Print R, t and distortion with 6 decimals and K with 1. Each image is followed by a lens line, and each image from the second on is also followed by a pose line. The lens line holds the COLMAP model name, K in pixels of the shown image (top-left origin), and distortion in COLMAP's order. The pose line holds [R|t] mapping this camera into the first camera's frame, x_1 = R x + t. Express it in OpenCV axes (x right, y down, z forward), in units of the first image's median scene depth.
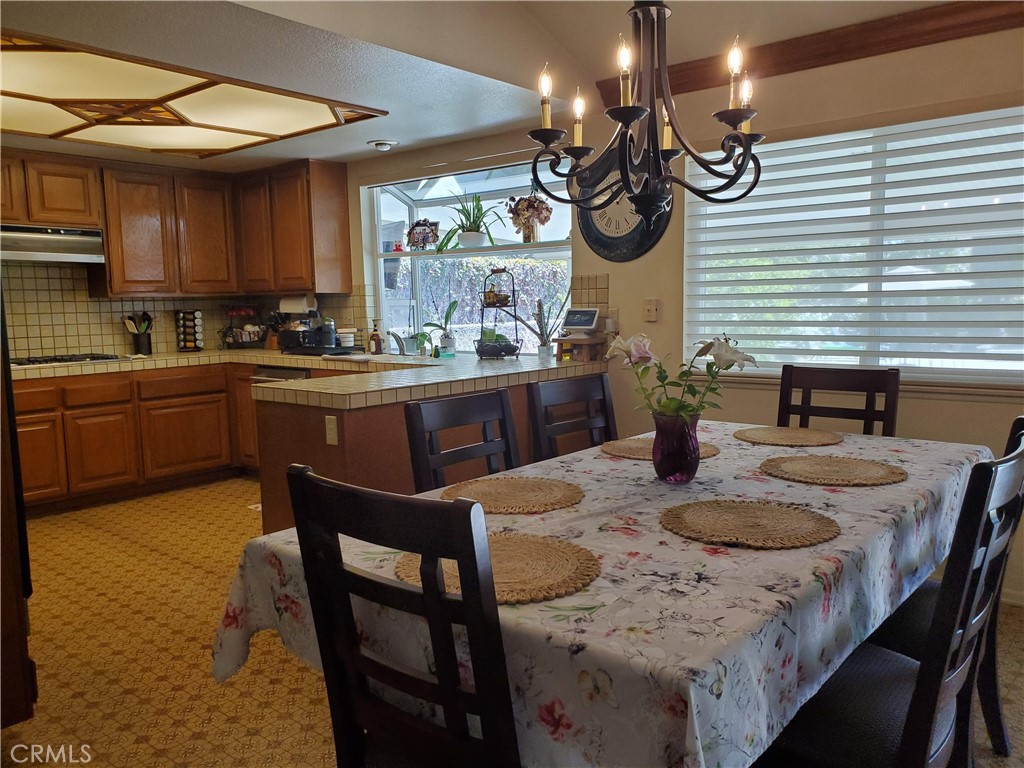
lens RADIAL K [[810.1, 0, 512.9], [0, 810.1, 406.1], [0, 0, 1]] dist [0.037029, -0.032081]
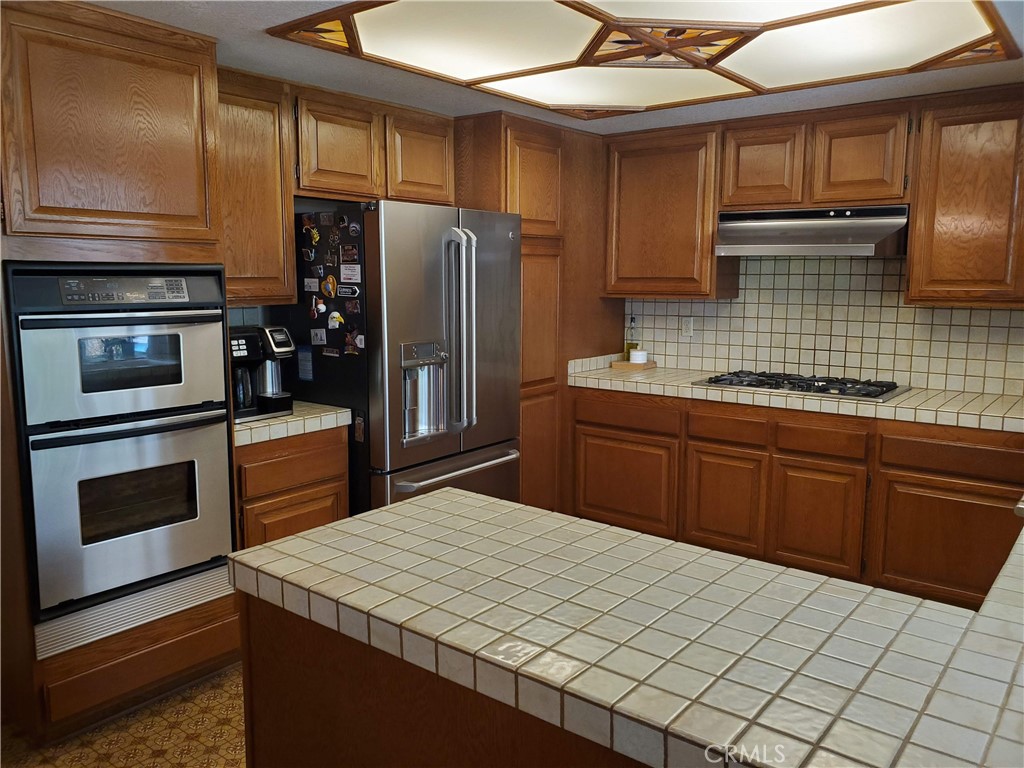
lens RADIAL K [[810.1, 0, 515.3], [0, 810.1, 381.2], [0, 0, 1]] dist [0.037029, -0.032081]
pose [[0.053860, 0.150869, -0.987085, 0.162707], [-0.136737, 0.980323, 0.142374, -0.124470], [0.989142, 0.127302, 0.073430, 0.646819]]
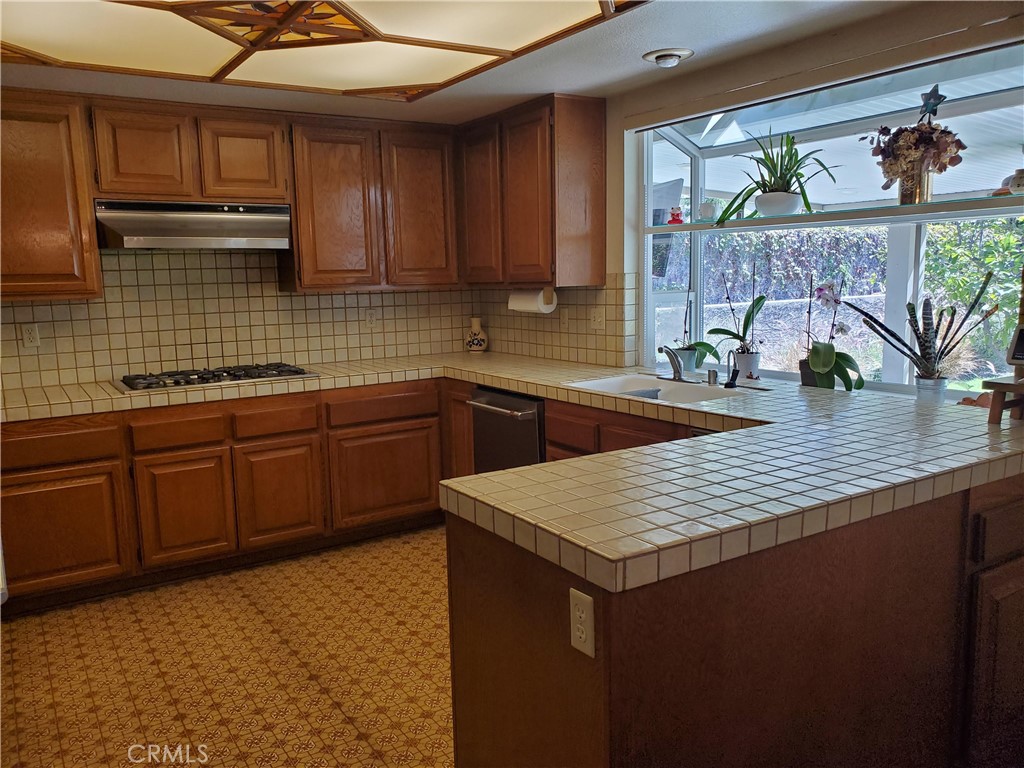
lens RADIAL K [[810.1, 0, 512.2], [0, 810.1, 390.1], [0, 0, 1]] dist [0.037029, -0.032081]
pose [[0.958658, 0.035977, -0.282278, -0.078930], [-0.030090, 0.999230, 0.025163, -0.066640], [0.282966, -0.015629, 0.959003, 0.317801]]
